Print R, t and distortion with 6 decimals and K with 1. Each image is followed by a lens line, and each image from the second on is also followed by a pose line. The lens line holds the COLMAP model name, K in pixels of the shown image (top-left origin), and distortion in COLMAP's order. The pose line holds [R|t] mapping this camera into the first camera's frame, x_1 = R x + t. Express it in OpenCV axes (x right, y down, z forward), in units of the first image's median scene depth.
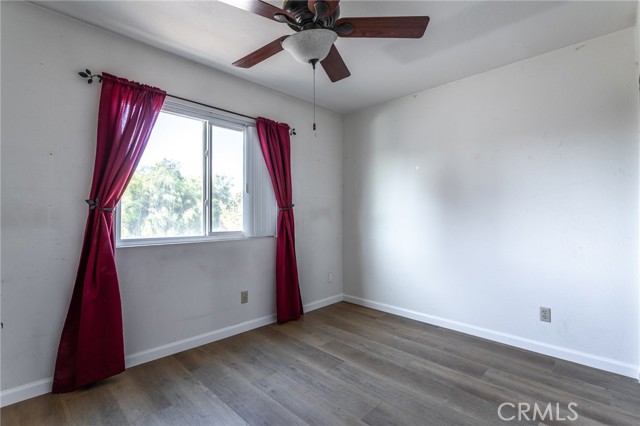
lens RADIAL K [[301.9, 0, 319.8], [0, 301.9, 211.1], [0, 0, 1]] dist [0.001936, 0.000541]
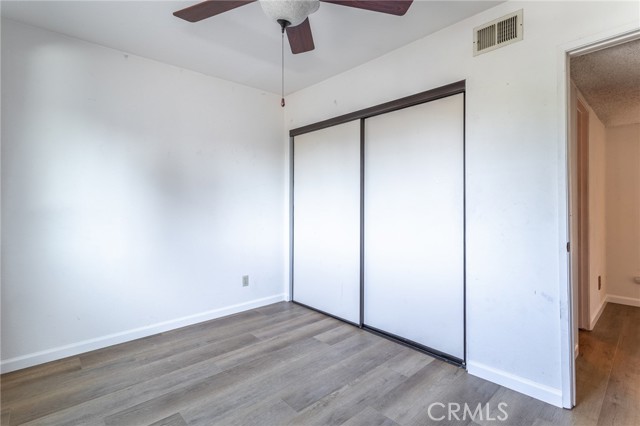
lens RADIAL K [[307.5, 0, 319.7], [0, 307.5, 205.4], [0, 0, 1]] dist [-0.000127, 0.000501]
pose [[0.049473, -0.000983, 0.998775, -0.621452], [-0.003480, 0.999993, 0.001156, 0.004383], [-0.998769, -0.003533, 0.049469, 0.626109]]
